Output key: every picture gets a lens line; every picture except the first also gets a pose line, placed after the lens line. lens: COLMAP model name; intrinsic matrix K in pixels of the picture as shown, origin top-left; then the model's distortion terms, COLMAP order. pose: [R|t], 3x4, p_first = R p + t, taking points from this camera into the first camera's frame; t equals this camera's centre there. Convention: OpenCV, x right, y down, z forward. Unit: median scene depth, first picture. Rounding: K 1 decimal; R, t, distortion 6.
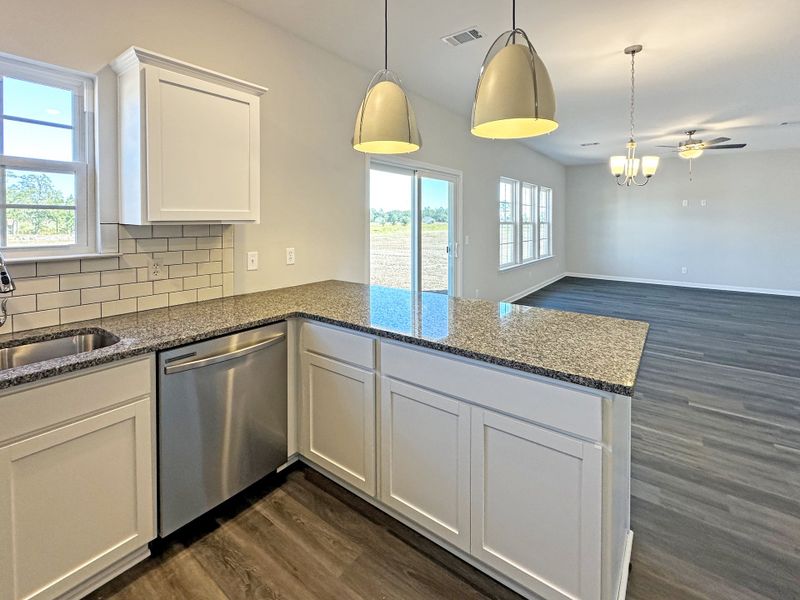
lens RADIAL K [[369.8, 0, 397.0], [0, 369.8, 223.2], [0, 0, 1]] dist [-0.001190, 0.000260]
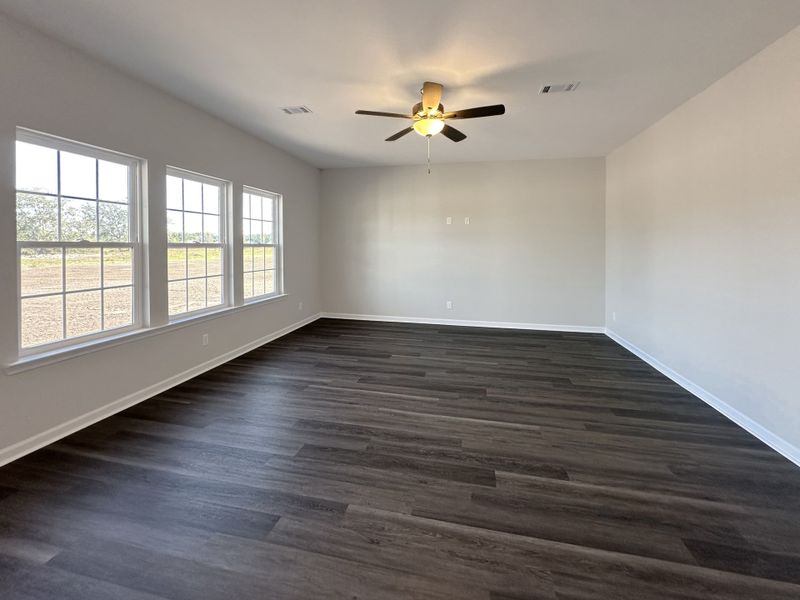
lens RADIAL K [[341.5, 0, 397.1], [0, 341.5, 248.9], [0, 0, 1]] dist [-0.000331, 0.000097]
pose [[0.912453, -0.003066, 0.409169, 0.610983], [0.001170, 0.999987, 0.004886, 0.004091], [-0.409179, -0.003979, 0.912445, 0.607016]]
